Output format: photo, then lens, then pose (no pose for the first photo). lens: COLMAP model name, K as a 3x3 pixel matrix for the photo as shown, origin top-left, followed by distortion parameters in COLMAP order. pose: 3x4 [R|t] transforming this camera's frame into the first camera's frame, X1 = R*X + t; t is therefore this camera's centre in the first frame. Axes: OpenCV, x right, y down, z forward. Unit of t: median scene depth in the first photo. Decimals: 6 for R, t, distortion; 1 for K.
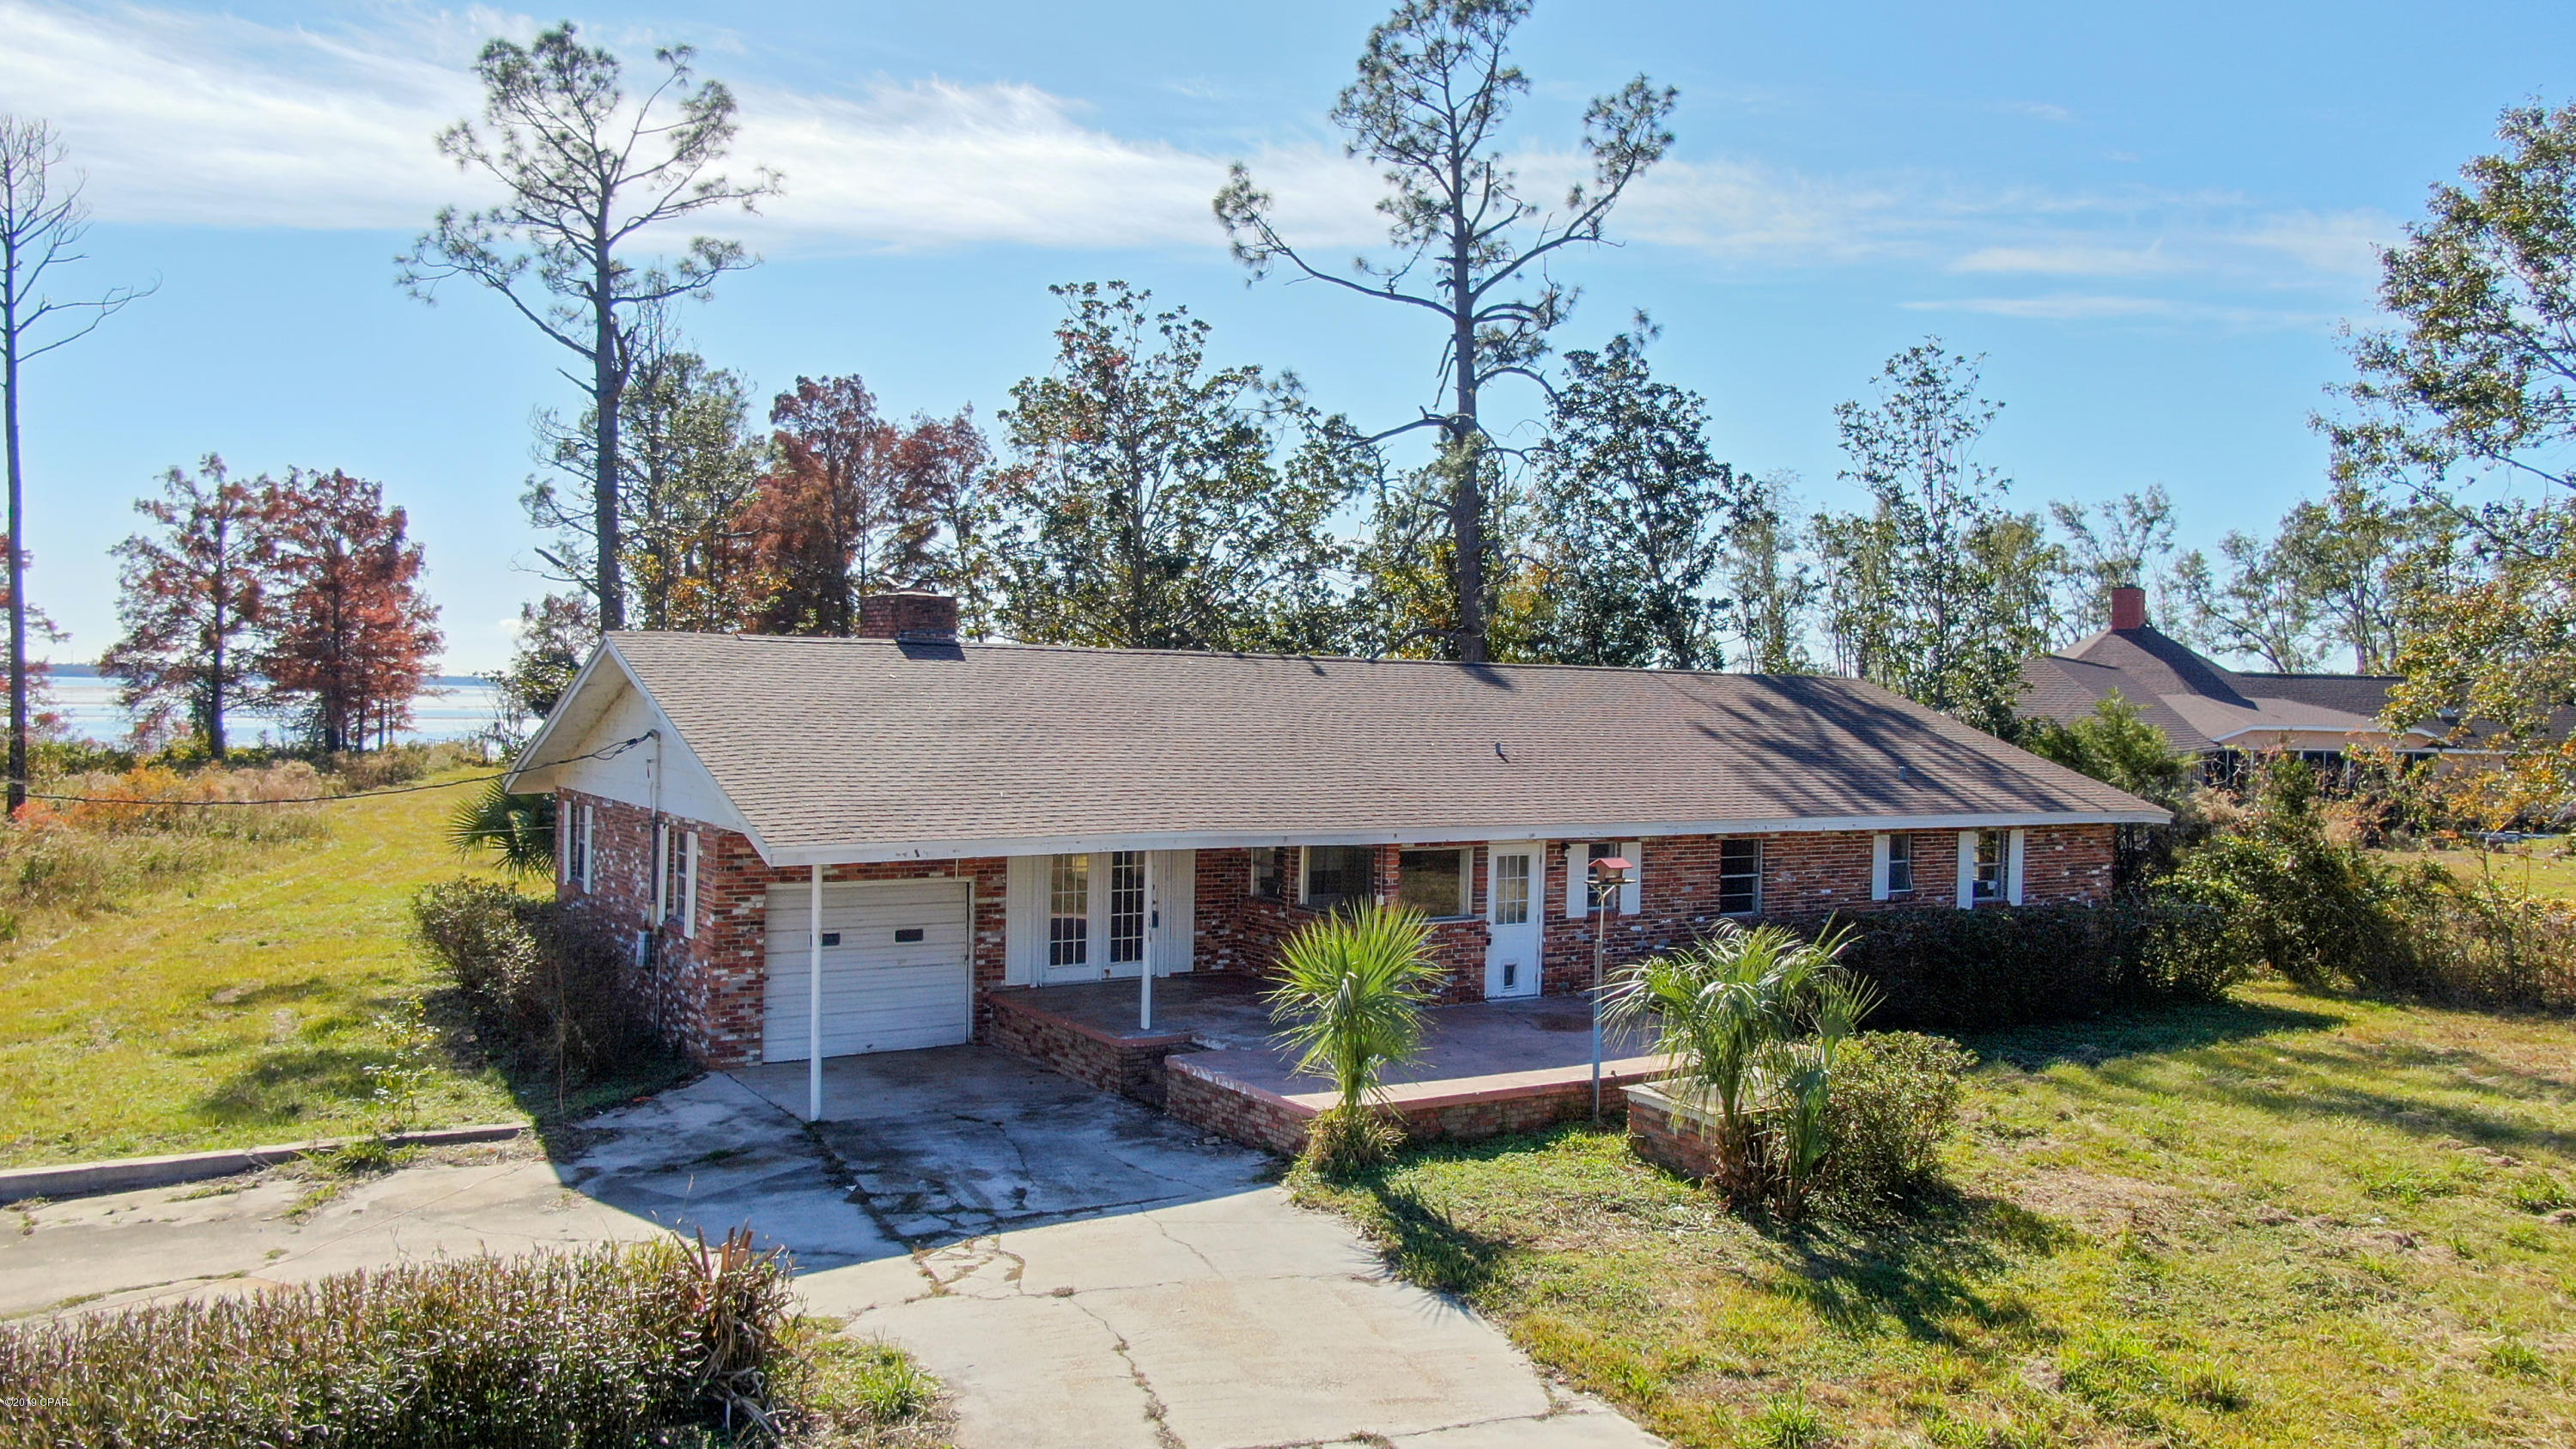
lens RADIAL K [[1886.5, 0, 1276.0], [0, 1886.5, 696.6], [0, 0, 1]] dist [-0.016608, -0.005763]
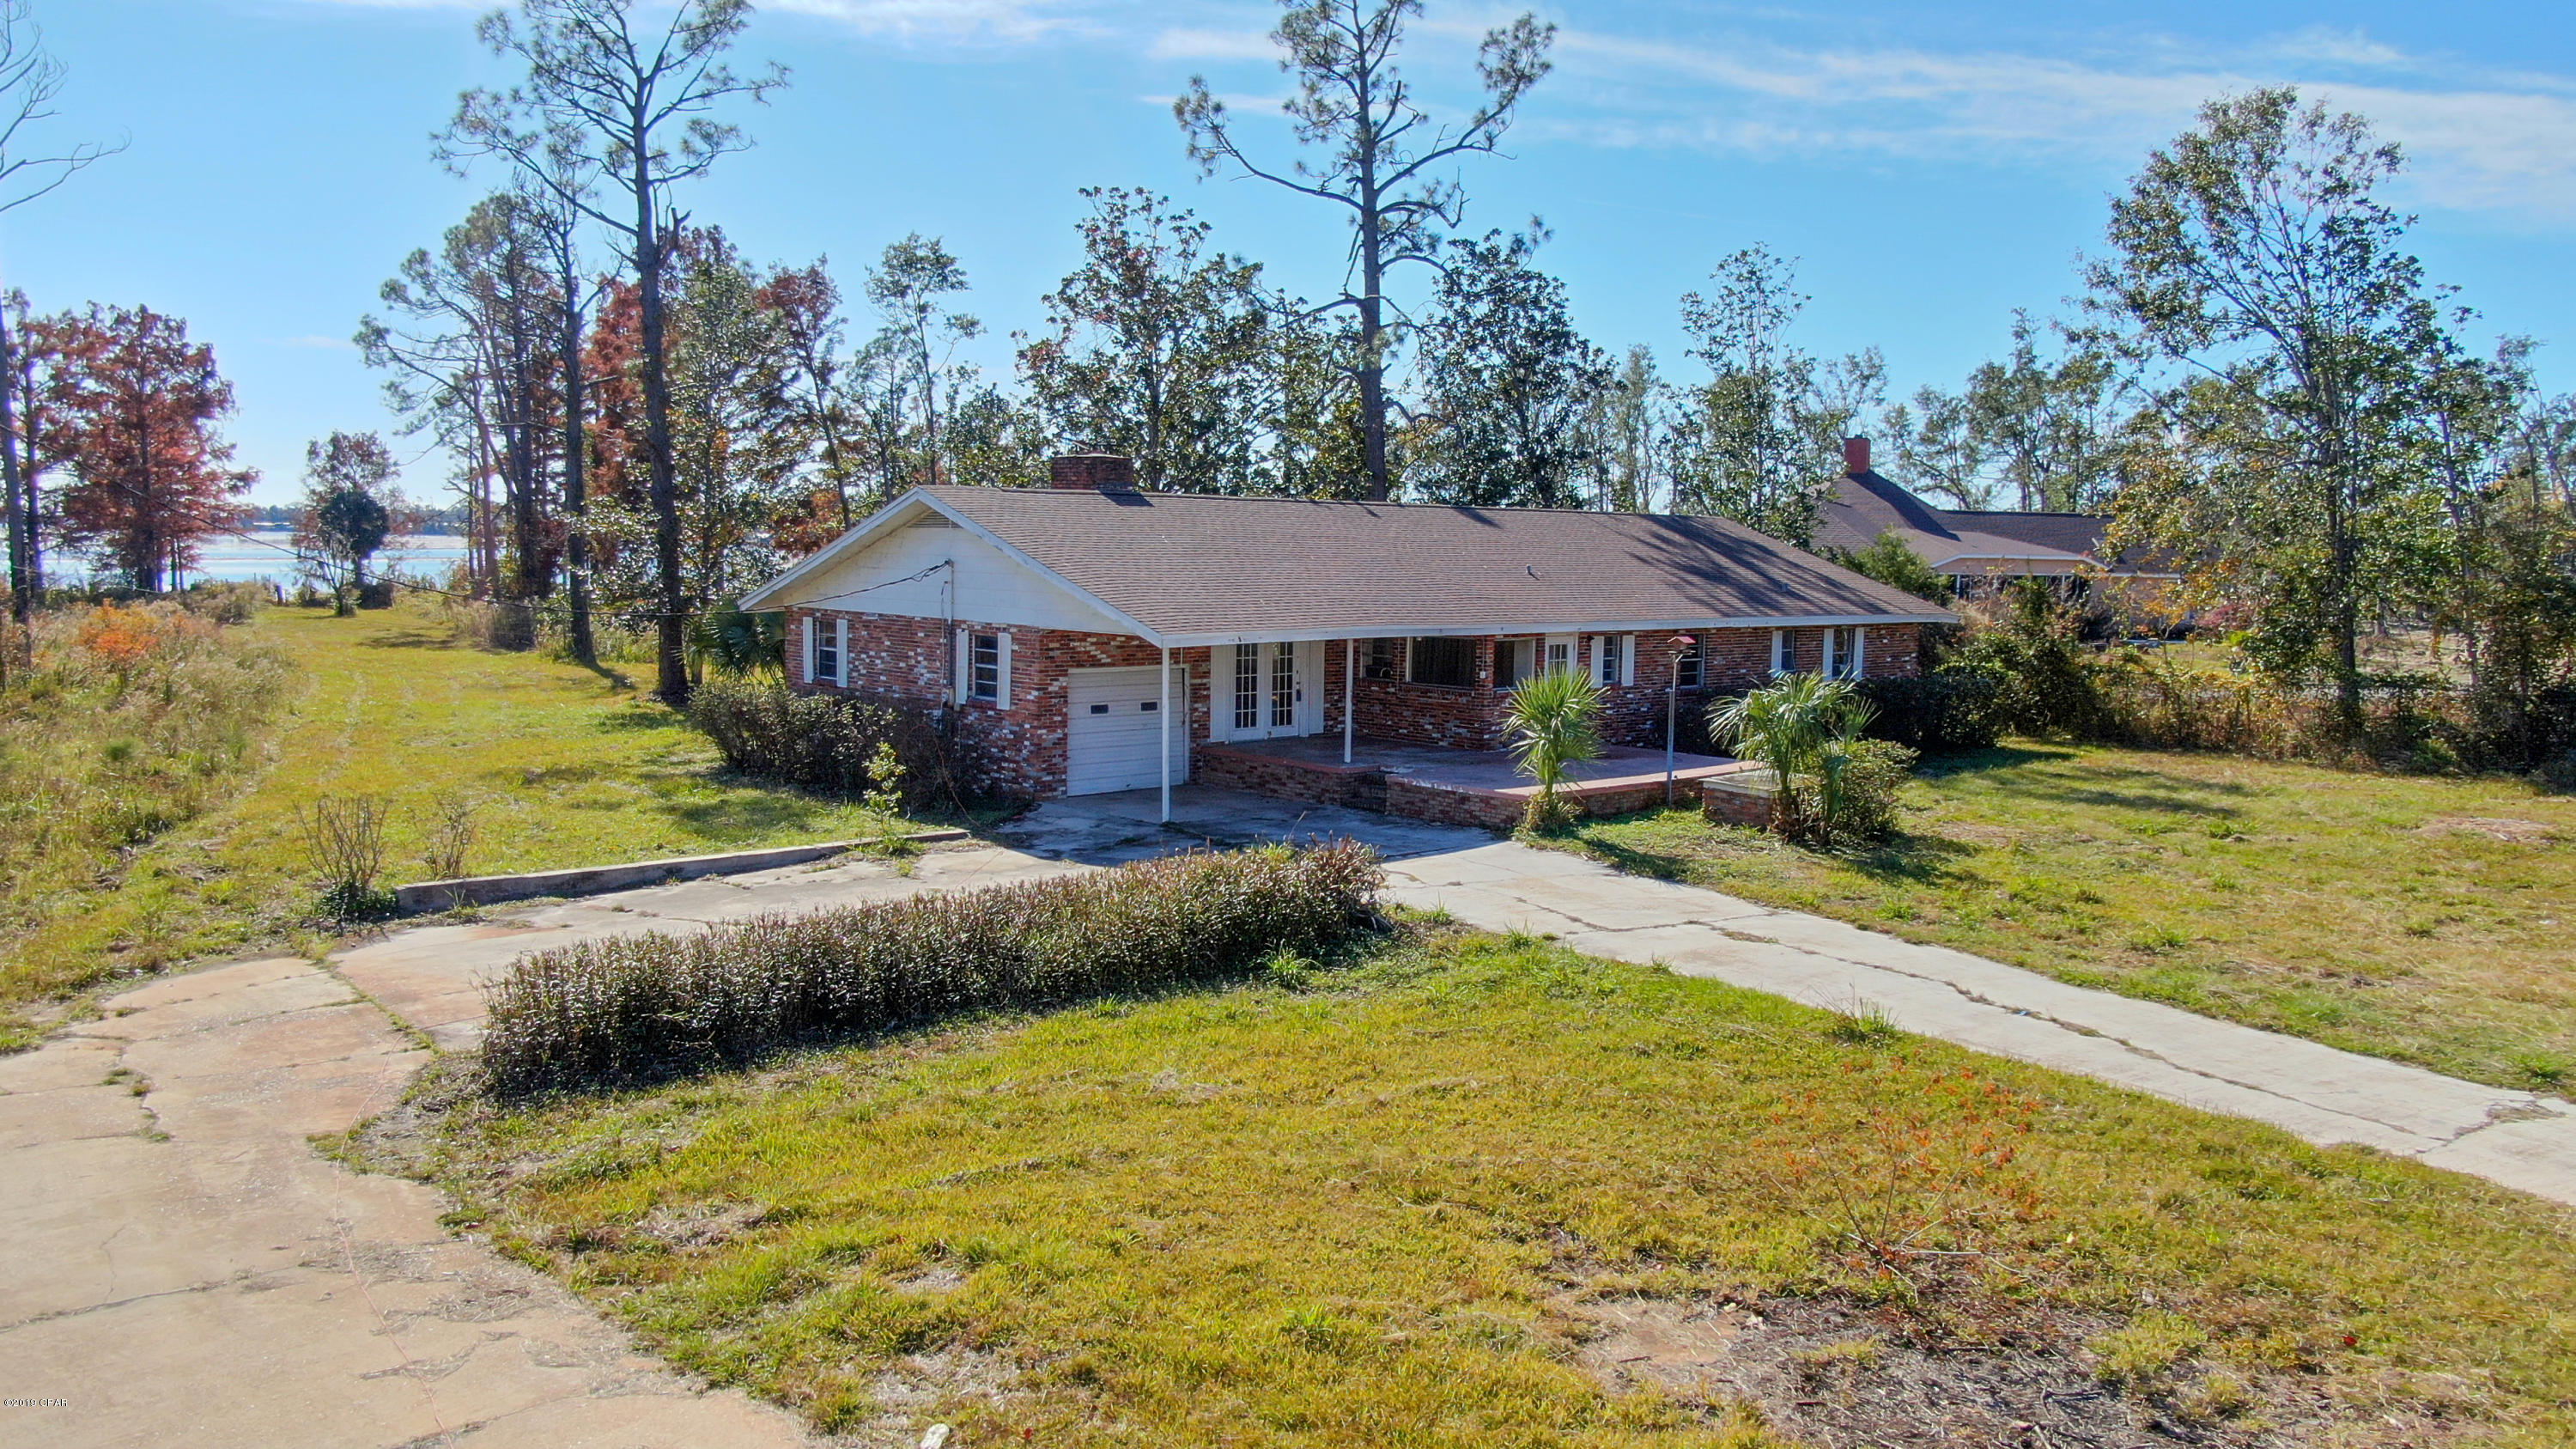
lens RADIAL K [[1886.5, 0, 1287.0], [0, 1886.5, 716.1], [0, 0, 1]] dist [-0.016608, -0.005763]
pose [[0.985827, -0.019534, 0.166622, -0.198927], [0.003192, 0.995202, 0.097789, -0.001181], [-0.167733, -0.095871, 0.981160, -0.233309]]
